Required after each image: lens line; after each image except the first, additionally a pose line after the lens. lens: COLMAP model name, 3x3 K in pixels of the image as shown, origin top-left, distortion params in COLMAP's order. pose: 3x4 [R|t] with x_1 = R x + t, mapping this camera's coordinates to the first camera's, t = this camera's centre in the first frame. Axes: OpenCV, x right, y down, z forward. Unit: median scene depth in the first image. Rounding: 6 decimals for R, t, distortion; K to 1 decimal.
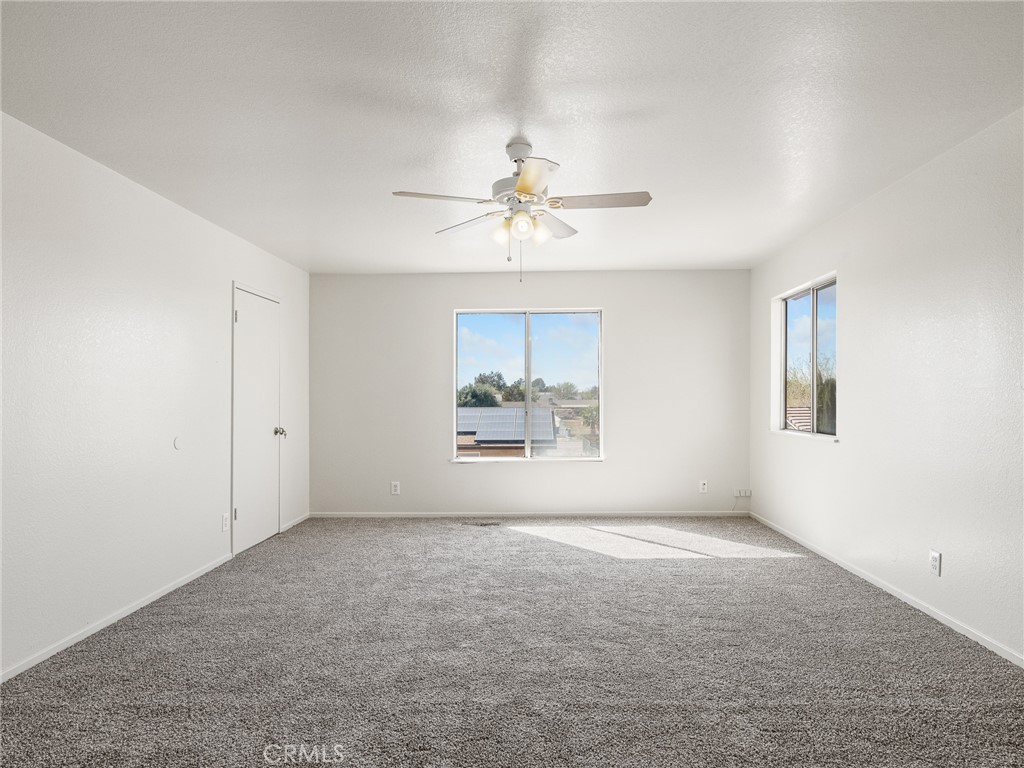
lens RADIAL K [[588.5, 0, 513.0], [0, 588.5, 399.1], [0, 0, 1]] dist [-0.002210, 0.001258]
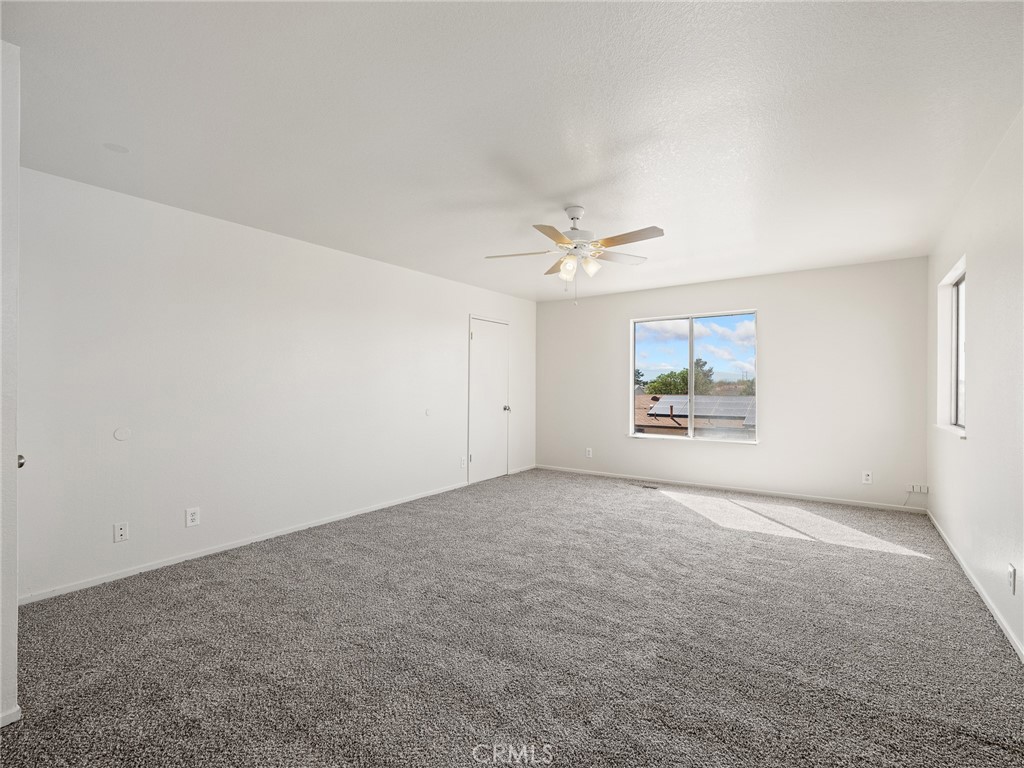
lens RADIAL K [[462.3, 0, 512.0], [0, 462.3, 384.0], [0, 0, 1]] dist [0.001353, -0.000090]
pose [[0.835205, 0.004898, -0.549917, 0.350989], [-0.008846, 0.999951, -0.004529, -0.003747], [0.549868, 0.008647, 0.835207, 0.001559]]
